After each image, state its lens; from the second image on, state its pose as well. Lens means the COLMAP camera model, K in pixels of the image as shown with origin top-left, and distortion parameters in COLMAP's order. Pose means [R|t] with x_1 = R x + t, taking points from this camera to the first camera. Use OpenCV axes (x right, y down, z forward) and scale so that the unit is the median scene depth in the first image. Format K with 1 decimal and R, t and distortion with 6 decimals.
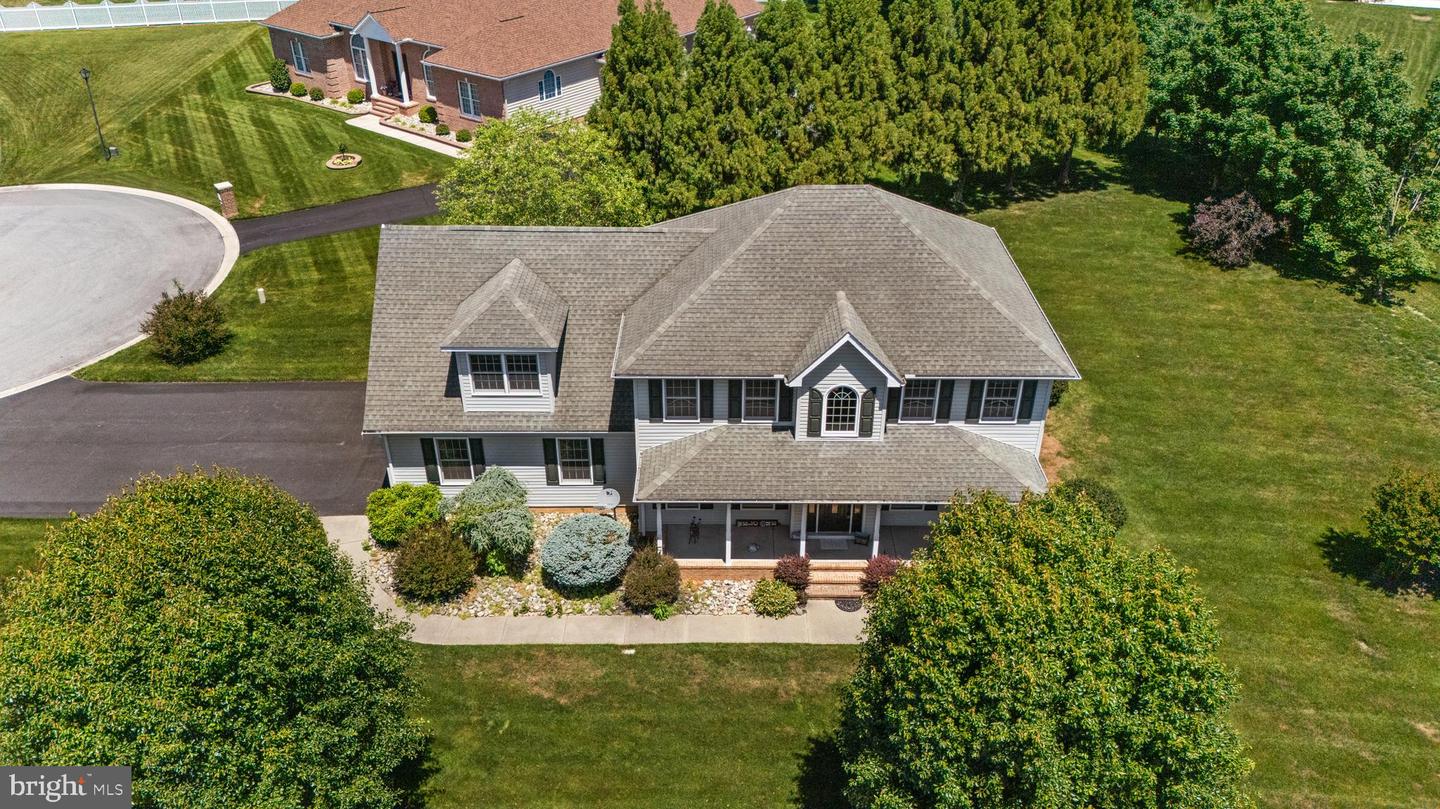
lens RADIAL K [[1051.8, 0, 725.7], [0, 1051.8, 407.3], [0, 0, 1]] dist [0.097032, -0.112438]
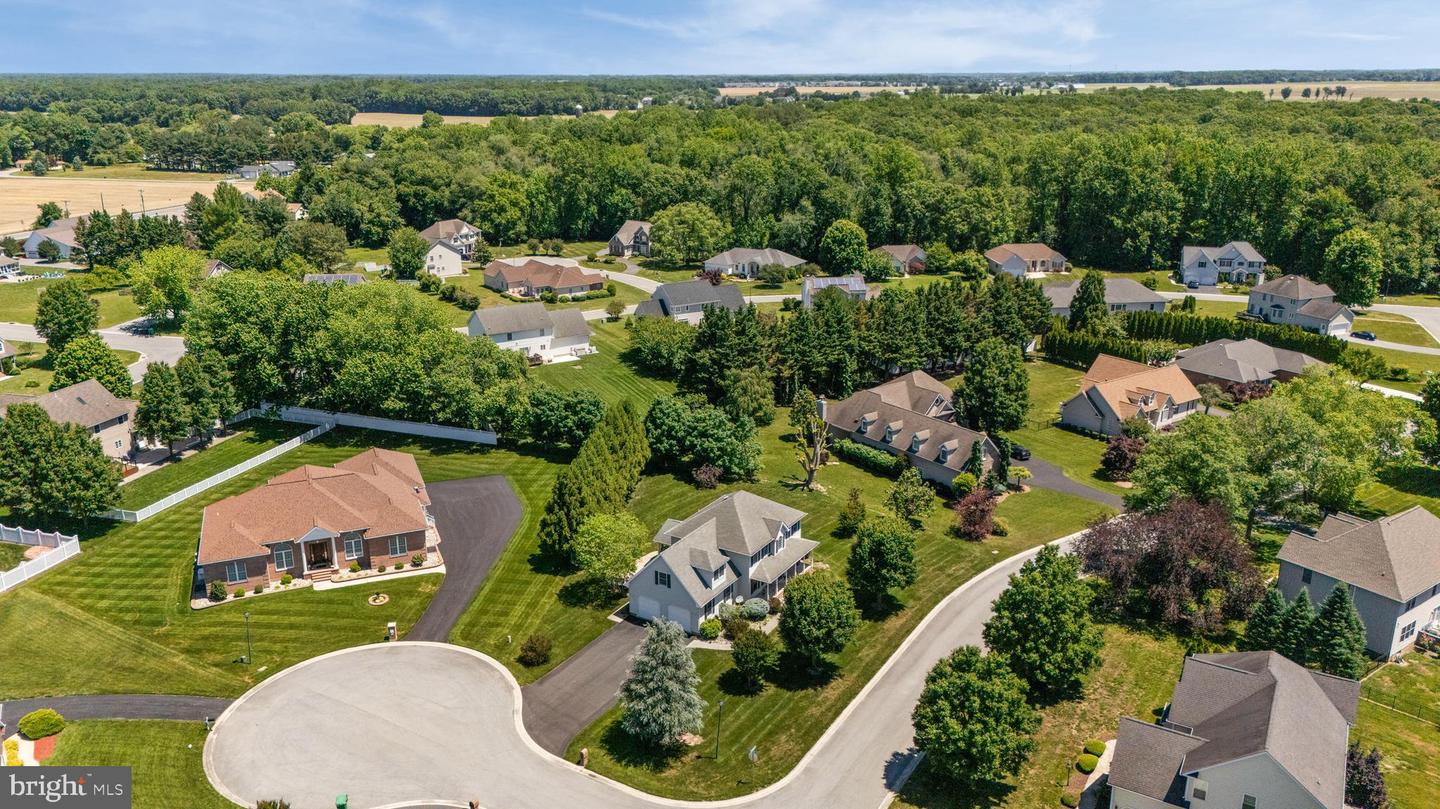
lens RADIAL K [[1051.8, 0, 725.7], [0, 1051.8, 407.3], [0, 0, 1]] dist [0.097032, -0.112438]
pose [[0.517396, -0.263303, 0.814232, -2.807943], [0.451672, 0.892183, 0.001499, -0.501382], [-0.726838, 0.366990, 0.580538, -1.193214]]
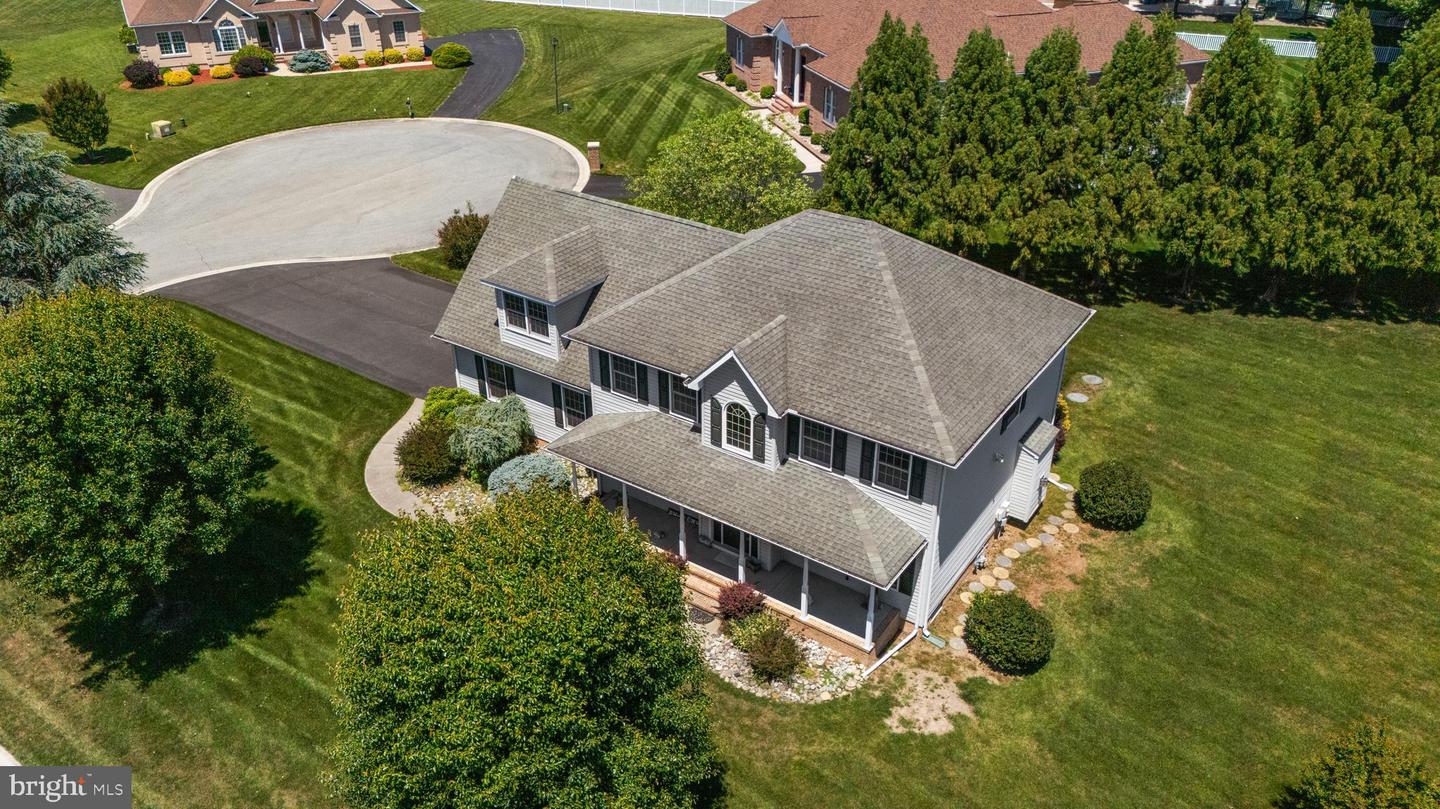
lens RADIAL K [[1057.4, 0, 724.7], [0, 1057.4, 406.0], [0, 0, 1]] dist [0.086257, -0.103361]
pose [[0.826580, 0.281846, -0.487163, 0.546859], [-0.292611, 0.954602, 0.055800, -0.064552], [0.480774, 0.096426, 0.871526, 0.107203]]
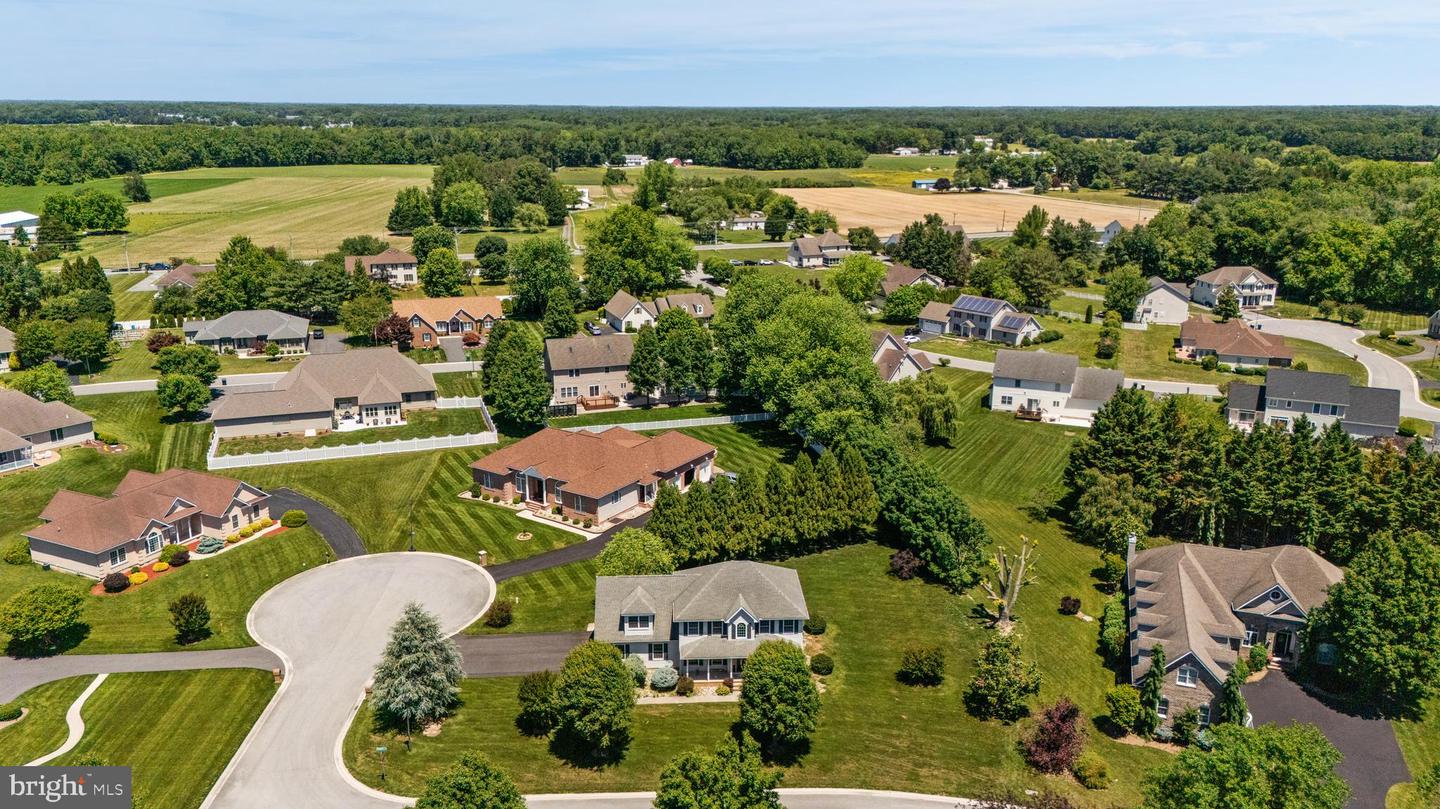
lens RADIAL K [[1055.4, 0, 723.3], [0, 1055.4, 391.3], [0, 0, 1]] dist [0.090361, -0.105913]
pose [[0.998869, -0.013777, 0.045506, -0.085483], [0.026056, 0.959200, -0.281526, 0.208710], [-0.039771, 0.282394, 0.958474, -2.309724]]
